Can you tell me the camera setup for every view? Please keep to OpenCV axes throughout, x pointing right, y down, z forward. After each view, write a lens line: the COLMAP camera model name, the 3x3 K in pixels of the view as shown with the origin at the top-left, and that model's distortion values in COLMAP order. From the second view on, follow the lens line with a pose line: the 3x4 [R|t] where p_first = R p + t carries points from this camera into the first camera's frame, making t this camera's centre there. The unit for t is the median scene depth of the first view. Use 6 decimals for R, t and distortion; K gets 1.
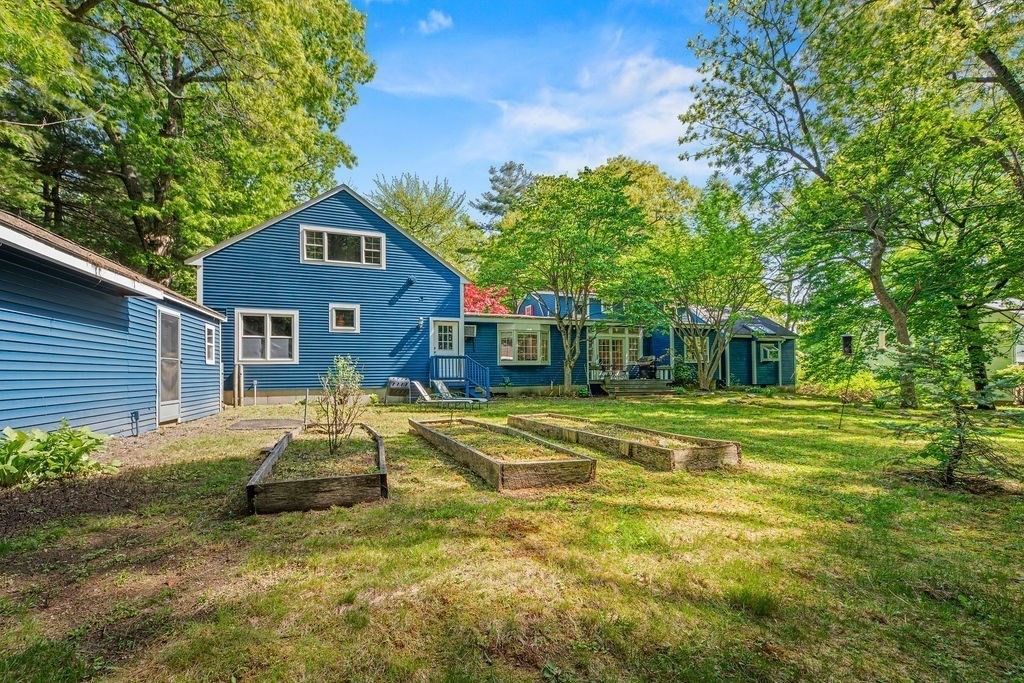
lens RADIAL K [[406.1, 0, 469.1], [0, 406.1, 361.0], [0, 0, 1]] dist [0.013147, -0.000007]
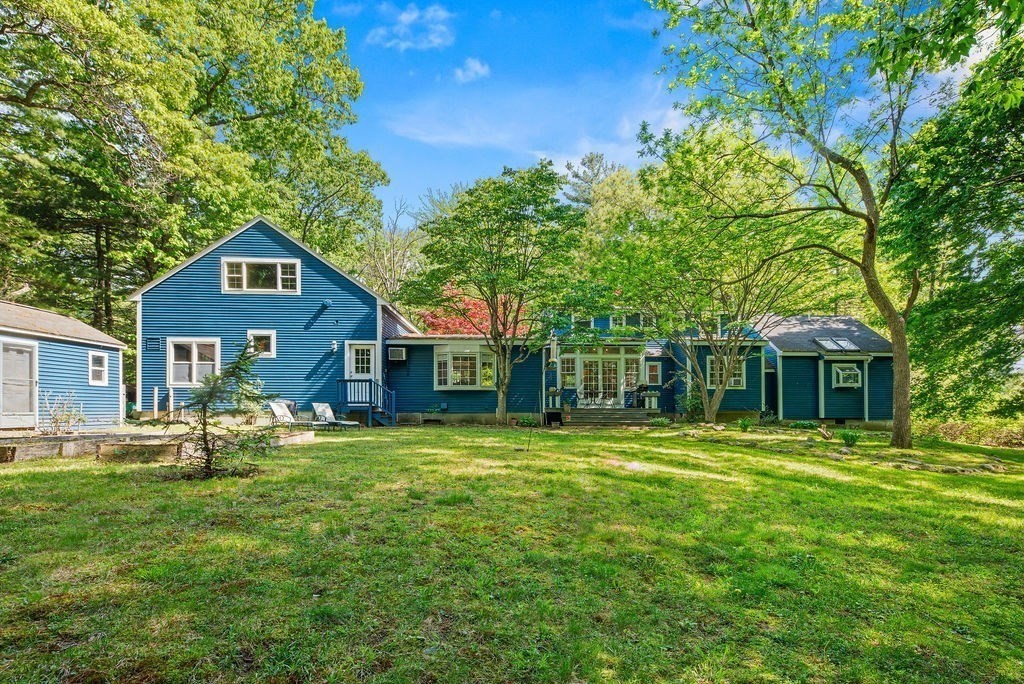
lens RADIAL K [[477.2, 0, 498.1], [0, 477.2, 397.3], [0, 0, 1]] dist [0.017810, 0.000699]
pose [[0.961721, 0.004301, -0.273997, 0.598597], [-0.001836, 0.999956, 0.009252, 0.018835], [0.274025, -0.008394, 0.961686, -0.016871]]
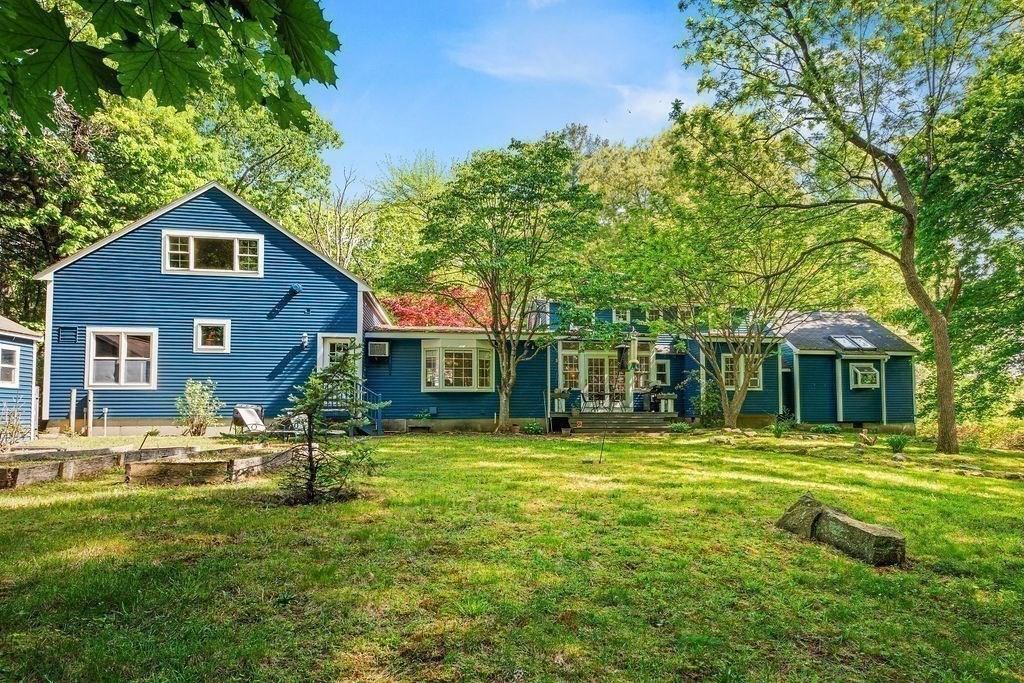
lens RADIAL K [[560.3, 0, 509.0], [0, 560.3, 375.9], [0, 0, 1]] dist [0.021117, 0.003001]
pose [[0.986819, -0.005179, -0.161744, 0.484728], [0.000169, 0.999520, -0.030973, 0.014972], [0.161827, 0.030538, 0.986347, -0.060248]]
